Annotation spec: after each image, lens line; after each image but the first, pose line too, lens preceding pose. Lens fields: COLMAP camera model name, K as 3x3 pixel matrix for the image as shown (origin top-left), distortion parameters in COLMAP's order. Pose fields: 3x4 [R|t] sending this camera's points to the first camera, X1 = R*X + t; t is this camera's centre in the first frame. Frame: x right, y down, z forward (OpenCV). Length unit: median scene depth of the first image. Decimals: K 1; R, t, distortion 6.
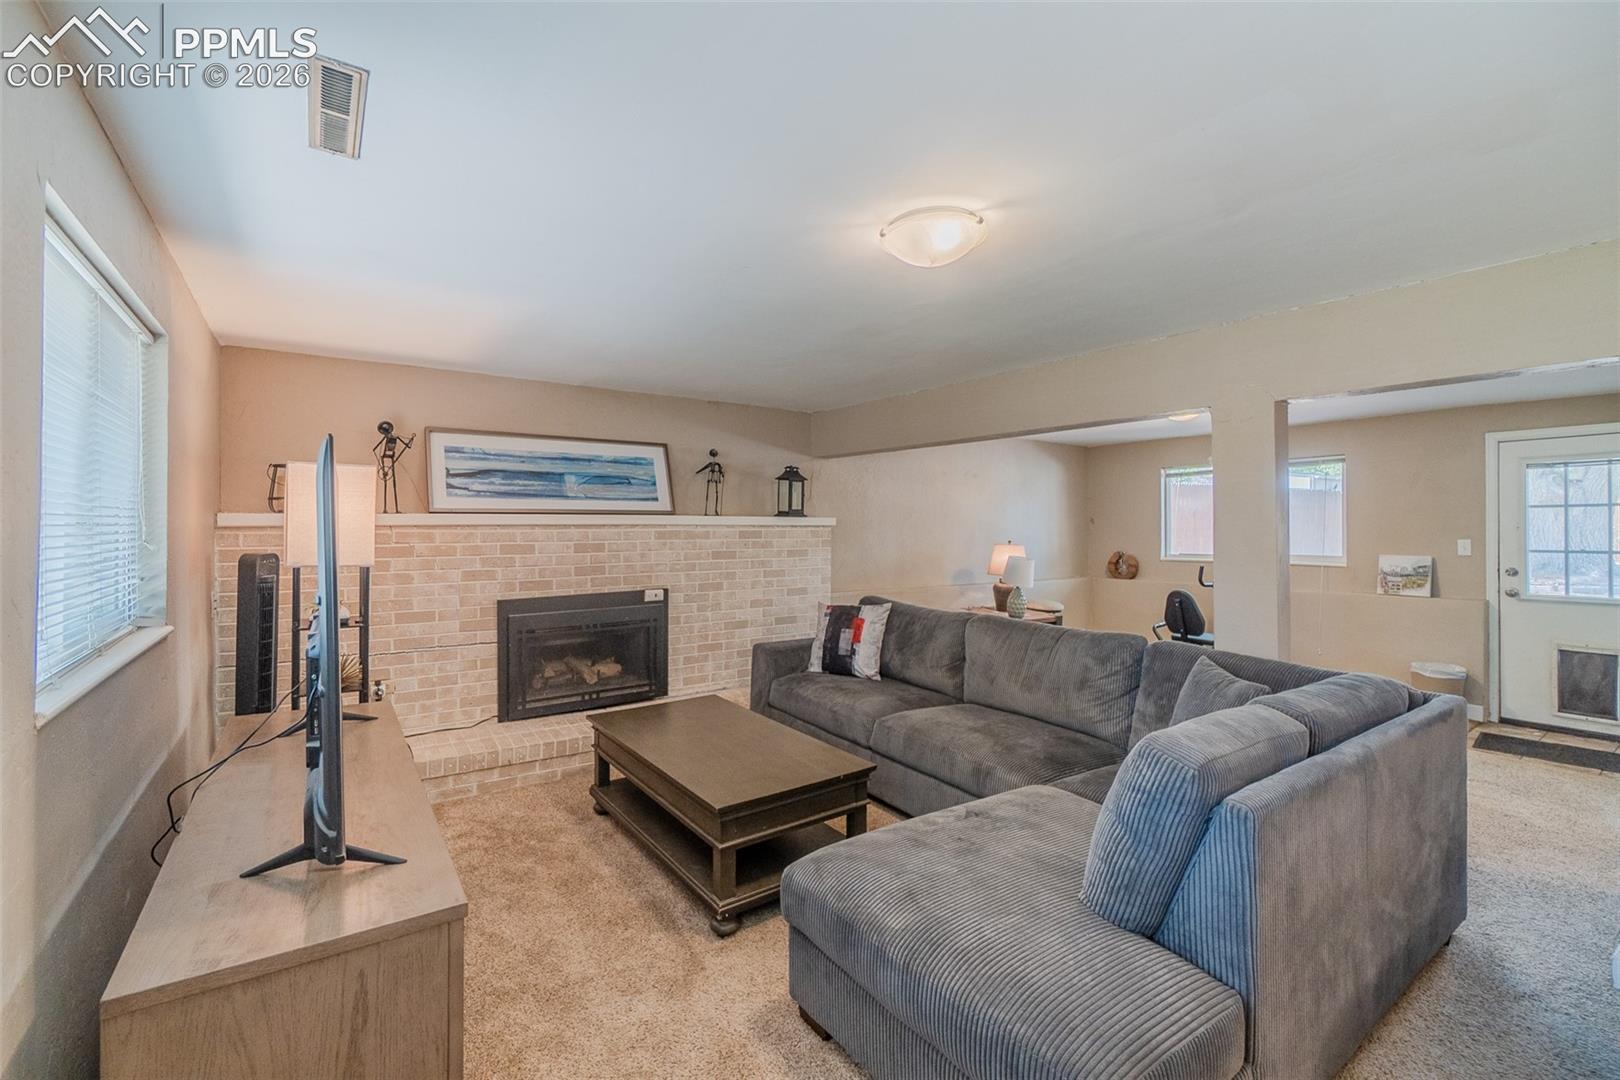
lens RADIAL K [[695.5, 0, 798.7], [0, 695.5, 533.0], [0, 0, 1]] dist [-0.004171, 0.000348]
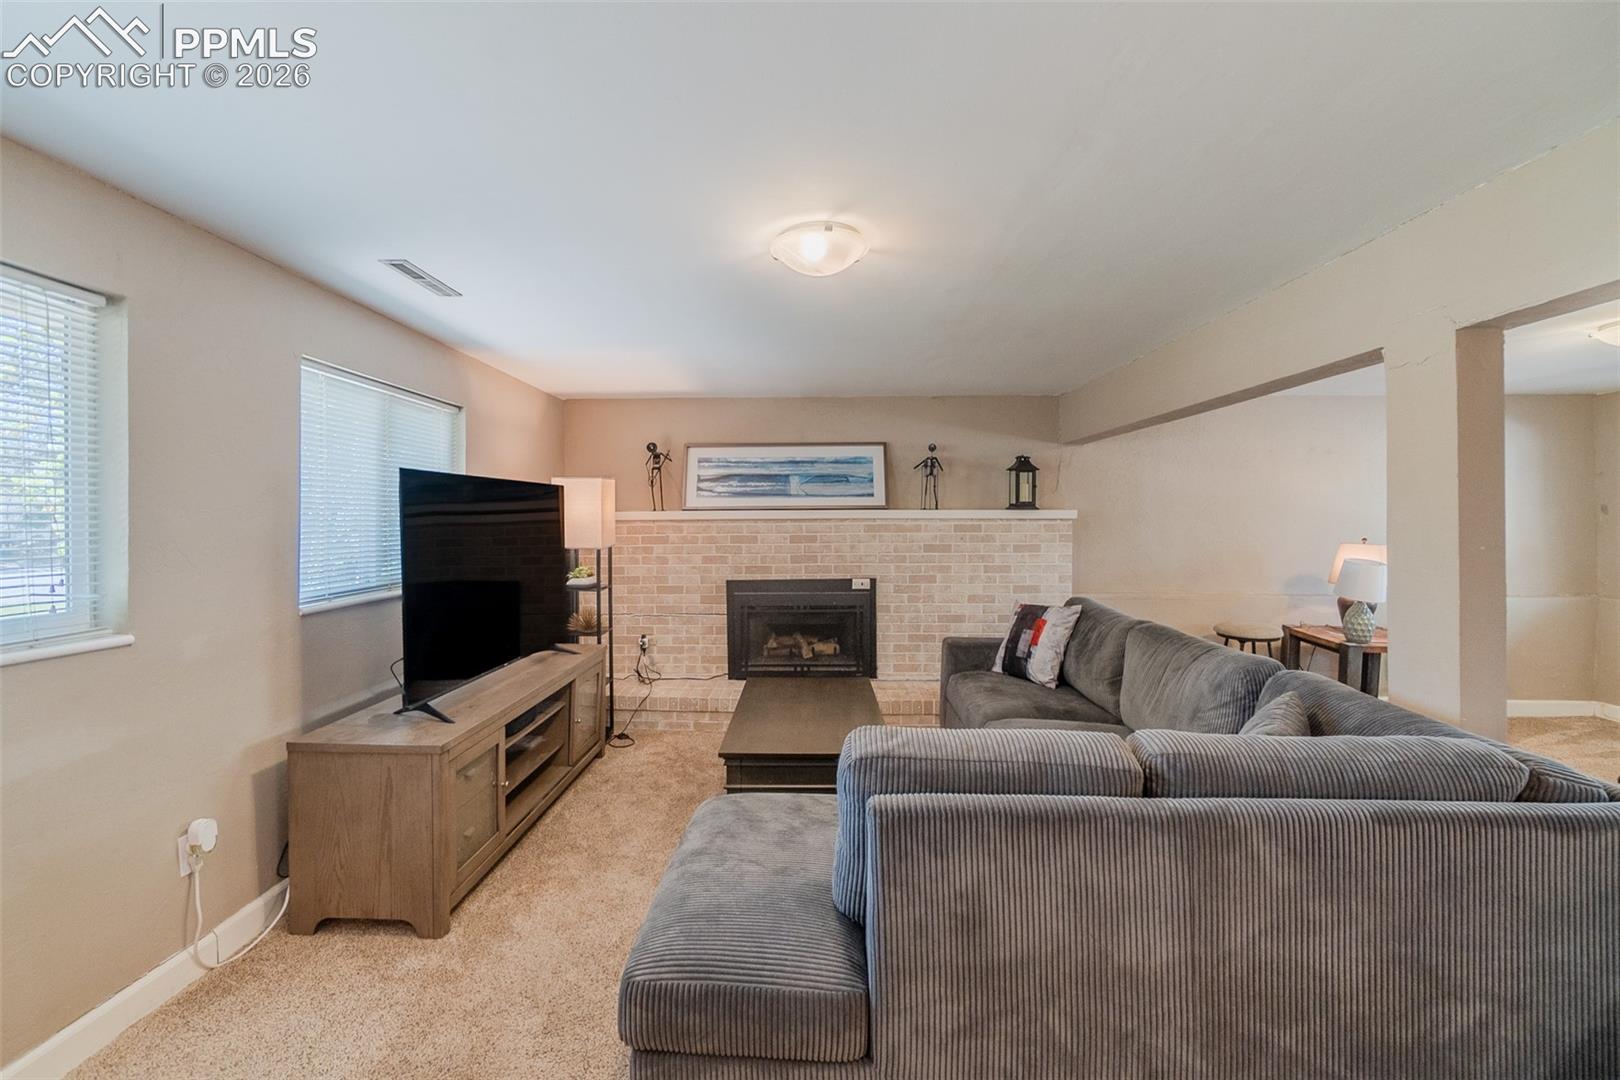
lens RADIAL K [[719.2, 0, 788.8], [0, 719.2, 529.2], [0, 0, 1]] dist [-0.002665, -0.000405]
pose [[0.800744, 0.004111, -0.598993, 0.355624], [-0.003132, 0.999992, 0.002677, 0.001668], [0.598999, -0.000268, 0.800750, 0.034740]]
